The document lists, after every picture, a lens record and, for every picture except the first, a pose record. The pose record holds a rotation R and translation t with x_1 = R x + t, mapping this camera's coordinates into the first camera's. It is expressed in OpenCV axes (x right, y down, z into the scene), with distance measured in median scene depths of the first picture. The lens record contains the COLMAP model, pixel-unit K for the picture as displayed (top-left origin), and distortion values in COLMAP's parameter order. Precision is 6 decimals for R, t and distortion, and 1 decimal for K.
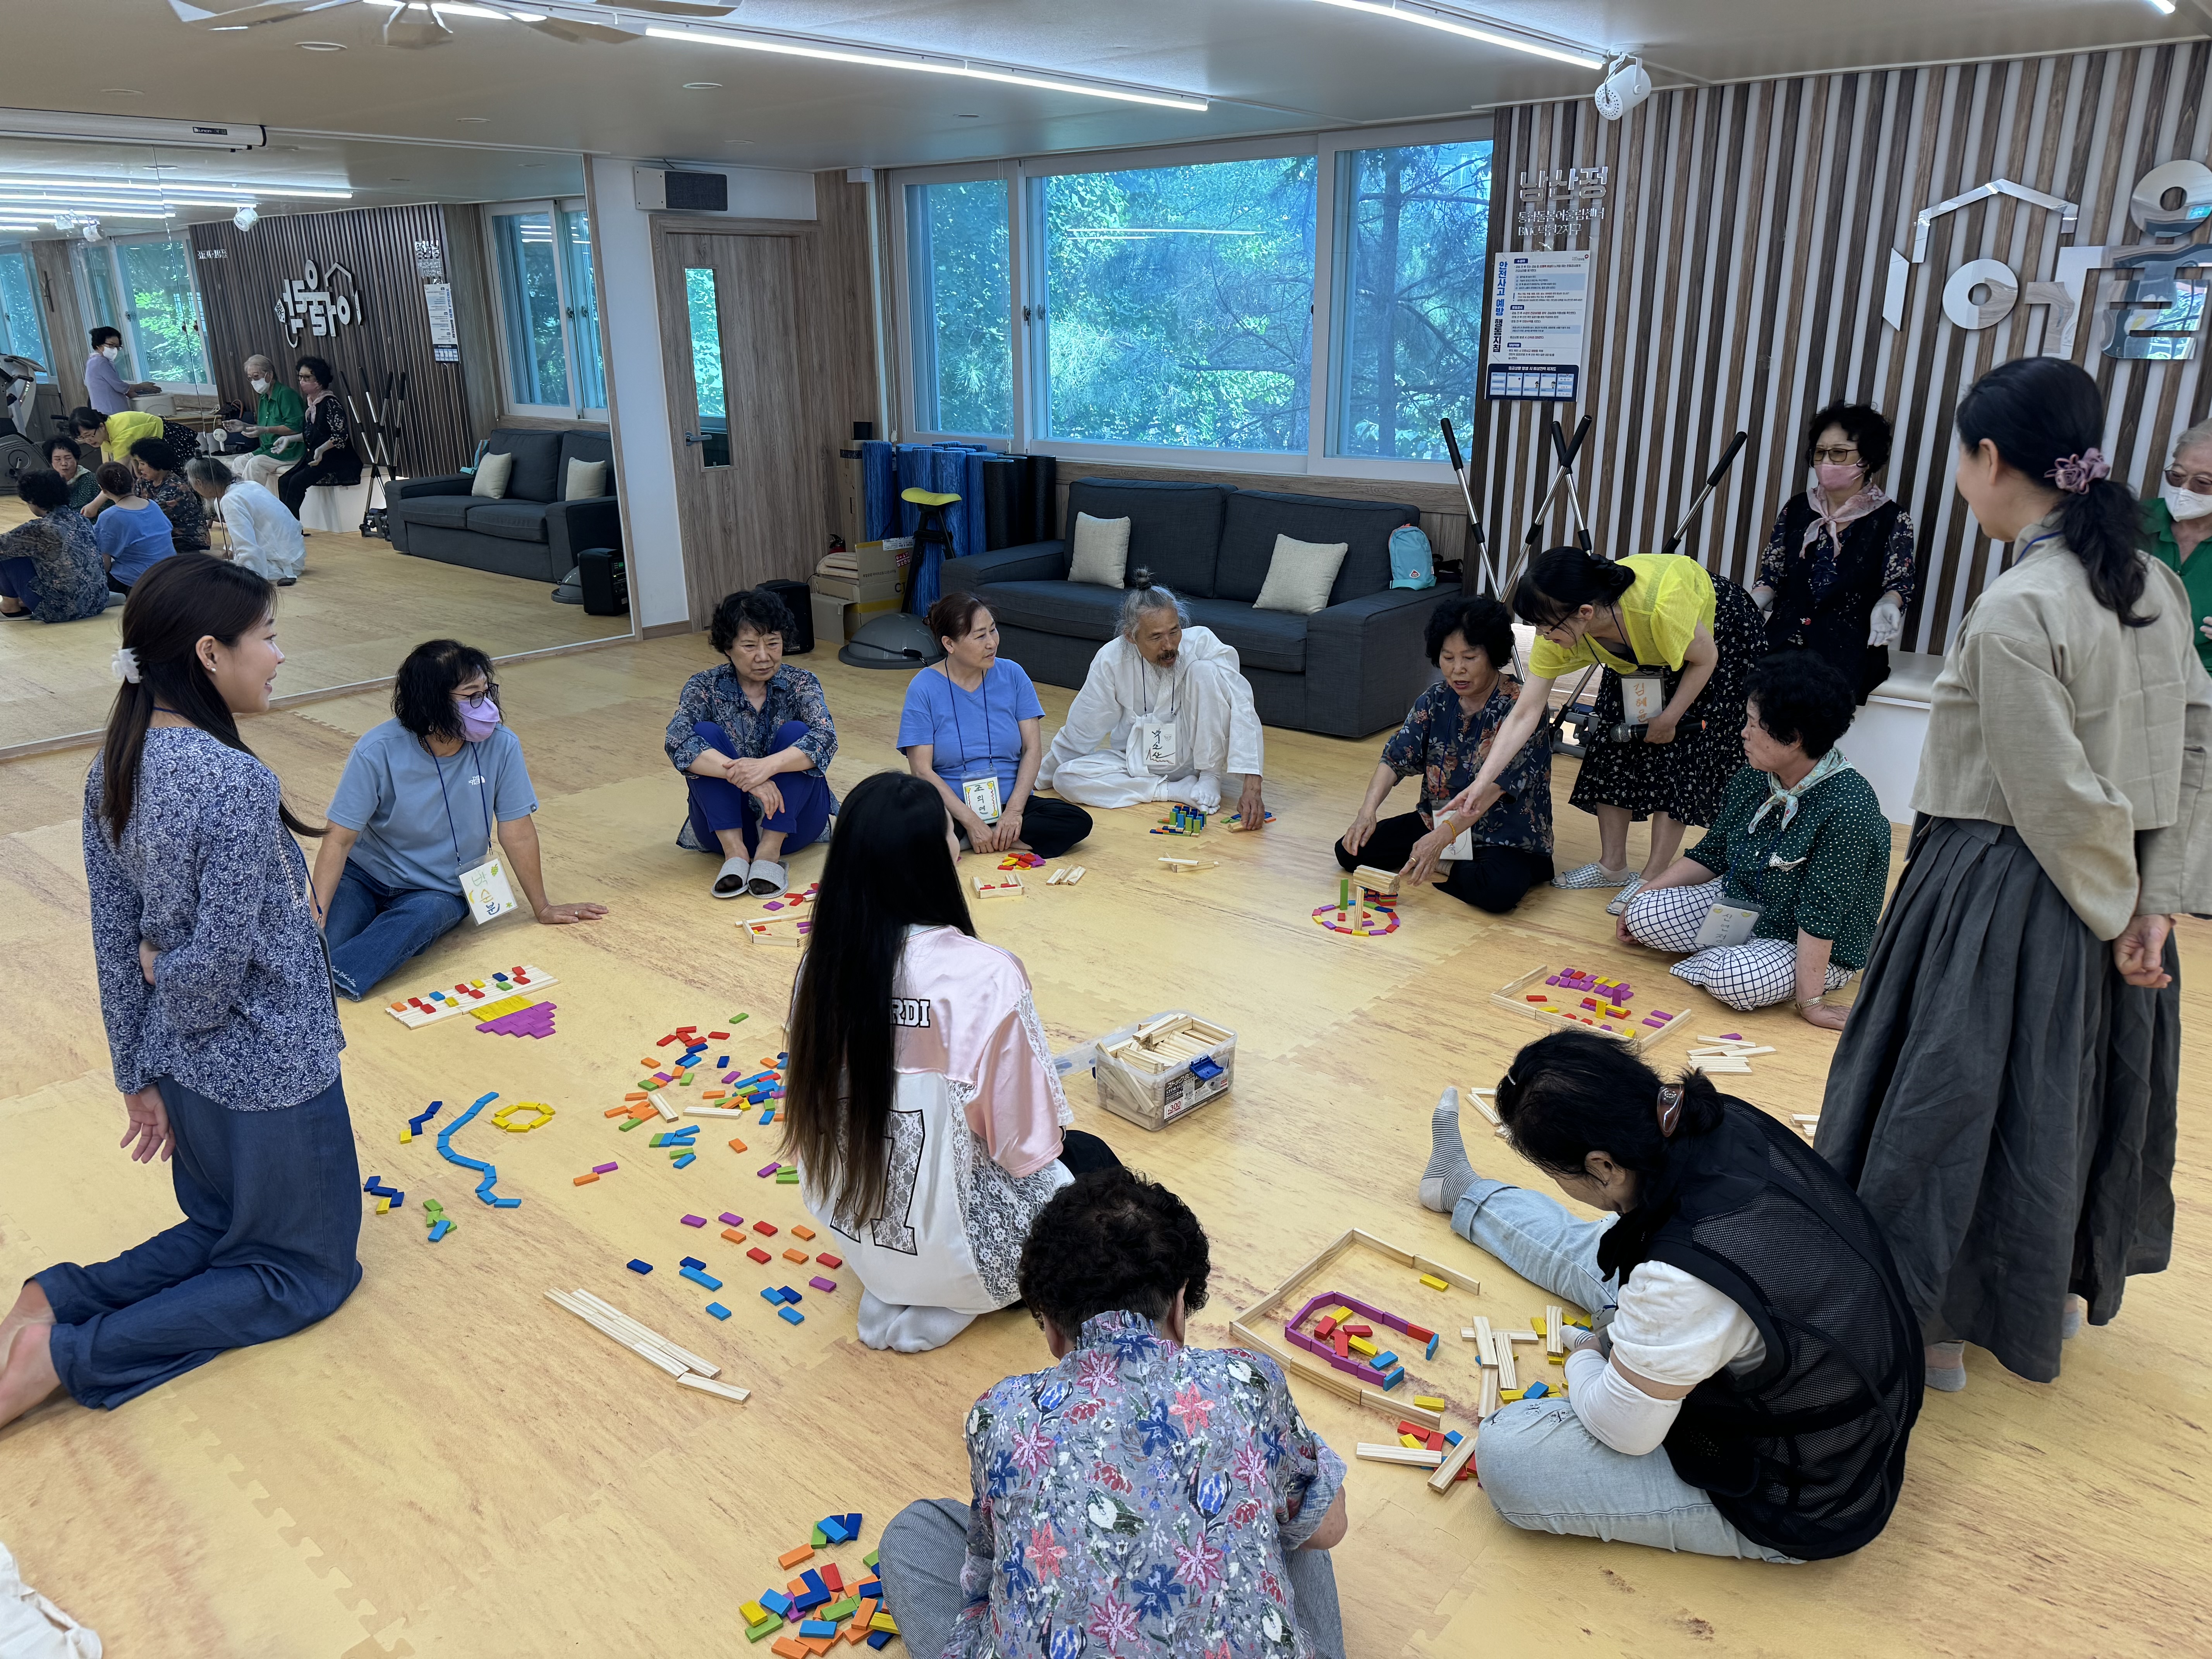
lens RADIAL K [[1560.3, 0, 1099.3], [0, 1560.3, 840.7], [0, 0, 1]] dist [0.014136, -0.001672]
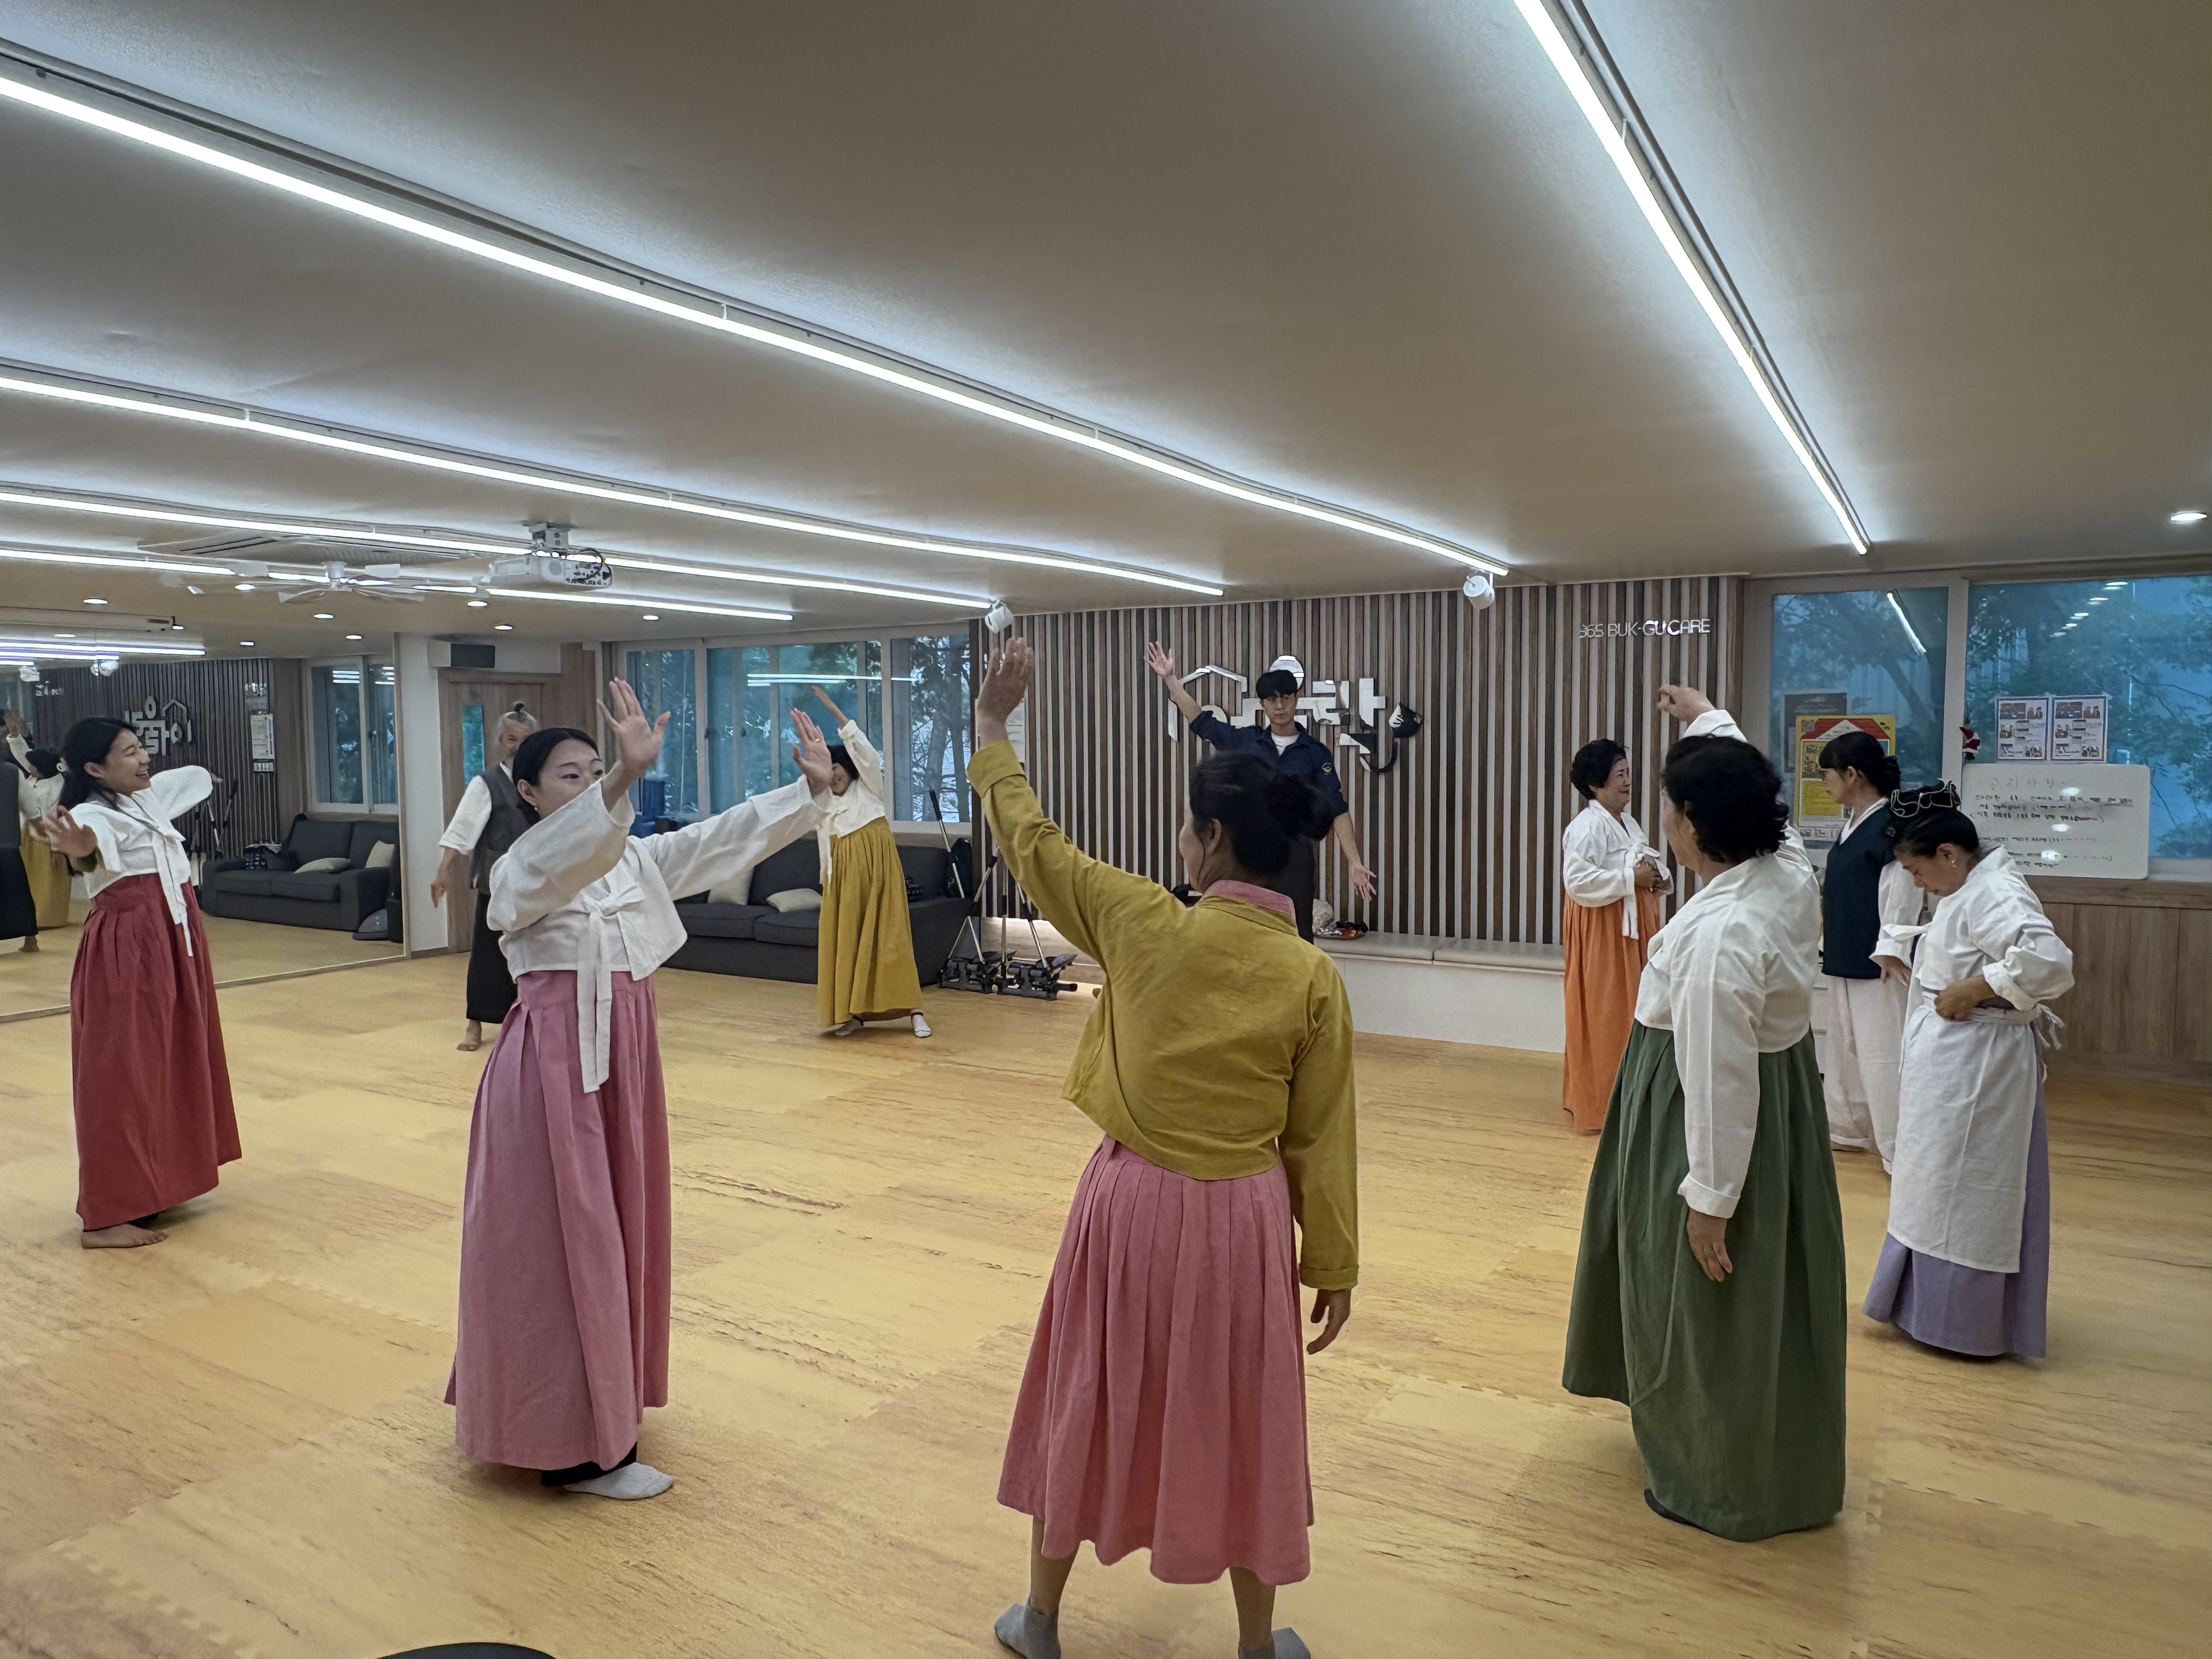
lens RADIAL K [[1404.8, 0, 1126.8], [0, 1404.8, 822.9], [0, 0, 1]] dist [0.009339, 0.001293]
pose [[0.982219, -0.012178, 0.187342, 0.084482], [0.061059, 0.964362, -0.257444, 0.101907], [-0.177530, 0.264305, 0.947959, -0.284420]]
